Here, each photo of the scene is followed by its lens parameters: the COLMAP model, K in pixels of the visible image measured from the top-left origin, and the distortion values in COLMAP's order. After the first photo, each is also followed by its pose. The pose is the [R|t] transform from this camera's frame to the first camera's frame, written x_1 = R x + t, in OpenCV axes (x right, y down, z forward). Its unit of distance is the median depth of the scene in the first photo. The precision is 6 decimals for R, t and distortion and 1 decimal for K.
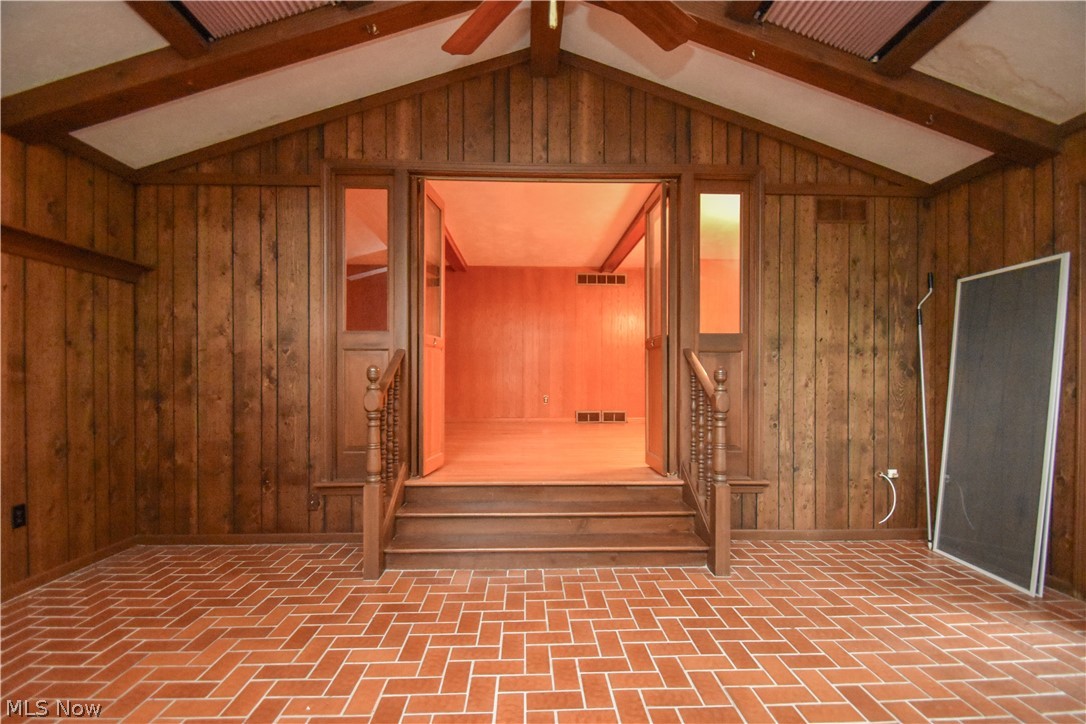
lens RADIAL K [[486.6, 0, 546.7], [0, 486.6, 381.1], [0, 0, 1]] dist [0.024095, -0.022387]
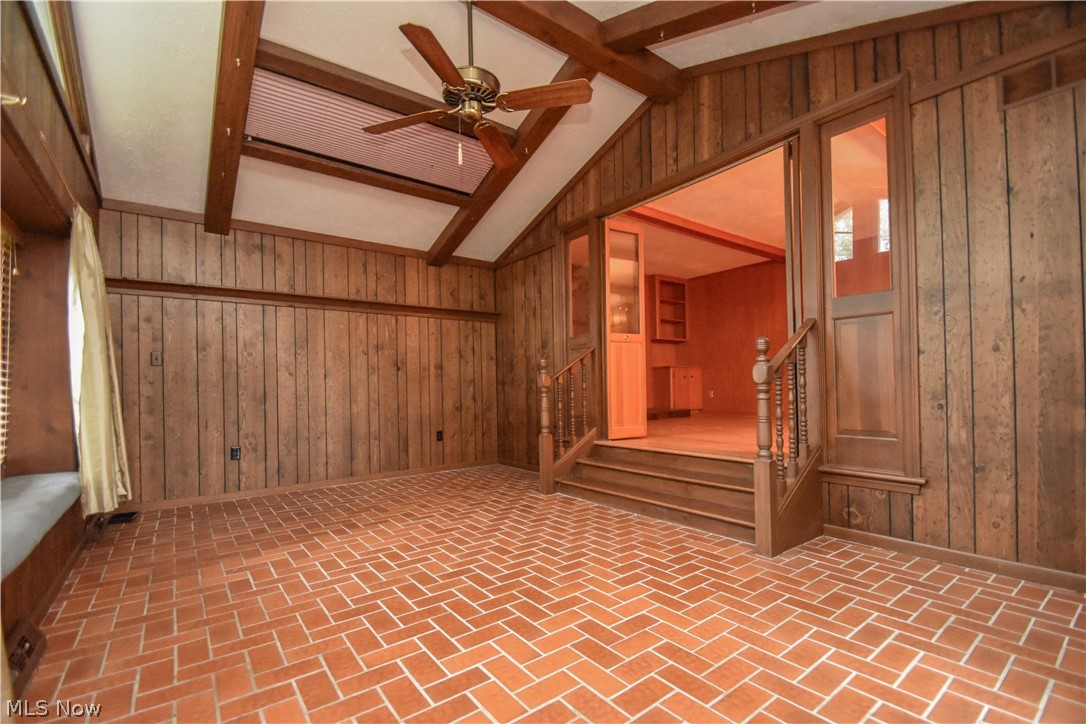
lens RADIAL K [[486.6, 0, 546.7], [0, 486.6, 381.1], [0, 0, 1]] dist [0.024095, -0.022387]
pose [[0.573444, -0.025314, -0.818854, 0.776530], [0.018619, 0.999667, -0.017865, 0.057909], [0.819033, -0.005002, 0.573724, 0.094296]]
